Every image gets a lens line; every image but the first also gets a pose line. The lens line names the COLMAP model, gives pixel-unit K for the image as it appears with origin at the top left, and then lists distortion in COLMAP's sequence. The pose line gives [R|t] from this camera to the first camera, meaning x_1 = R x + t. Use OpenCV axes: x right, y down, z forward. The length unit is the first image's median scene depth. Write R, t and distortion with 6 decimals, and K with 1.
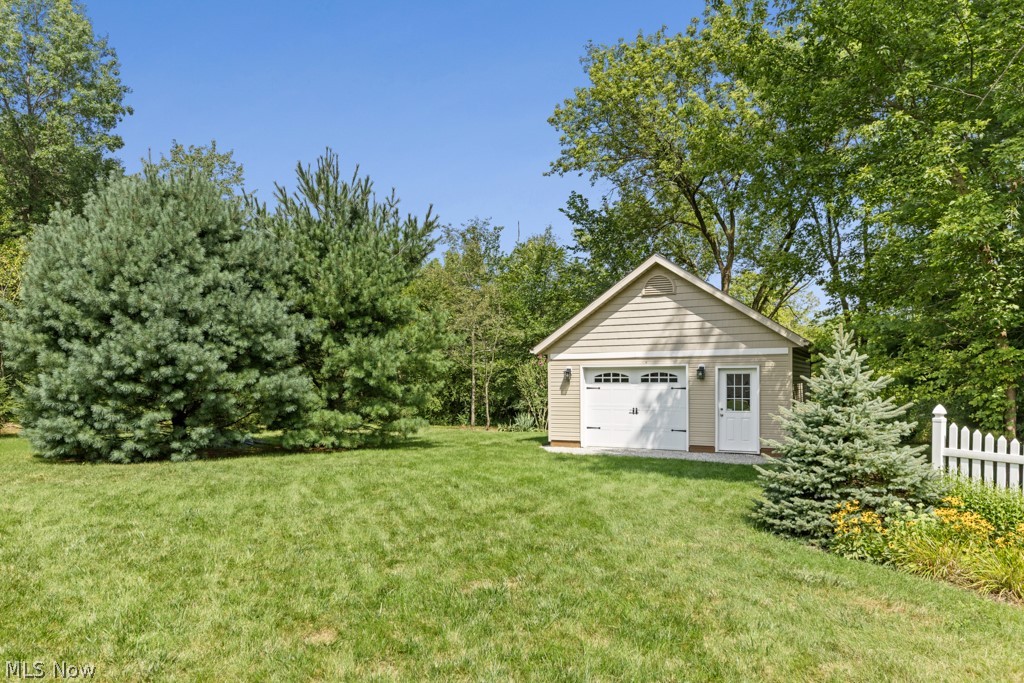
lens RADIAL K [[705.9, 0, 494.1], [0, 705.9, 395.0], [0, 0, 1]] dist [0.002636, 0.000002]
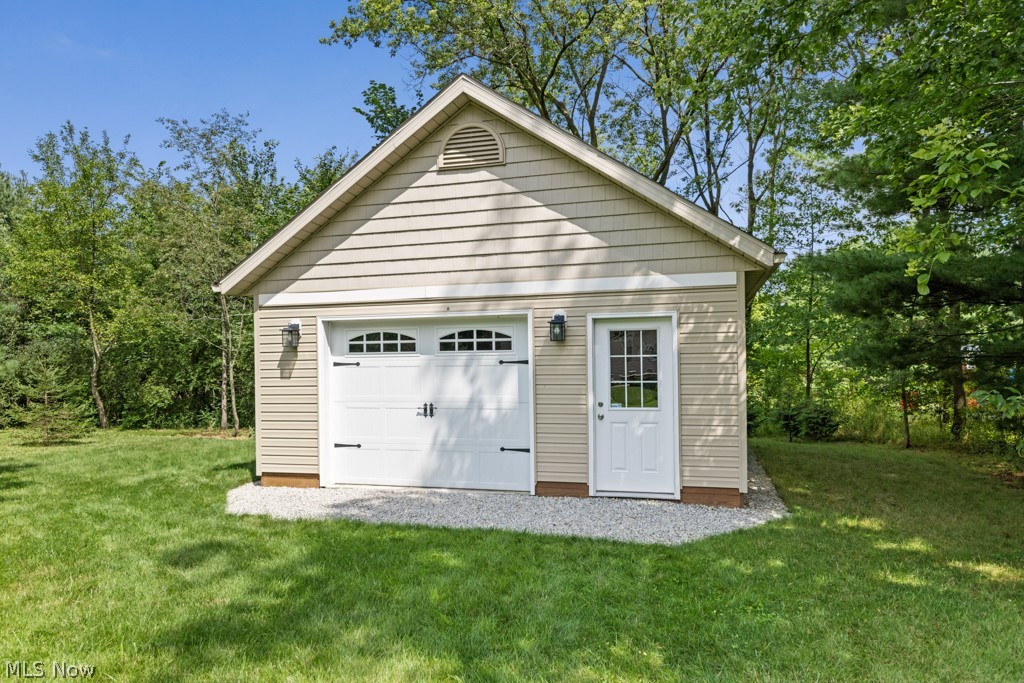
lens RADIAL K [[681.6, 0, 513.2], [0, 681.6, 381.5], [0, 0, 1]] dist [0.001917, -0.000149]
pose [[0.975337, -0.011576, 0.220416, 0.149517], [0.011453, 0.999933, 0.001836, 0.002747], [-0.220422, 0.000734, 0.975404, 0.516099]]
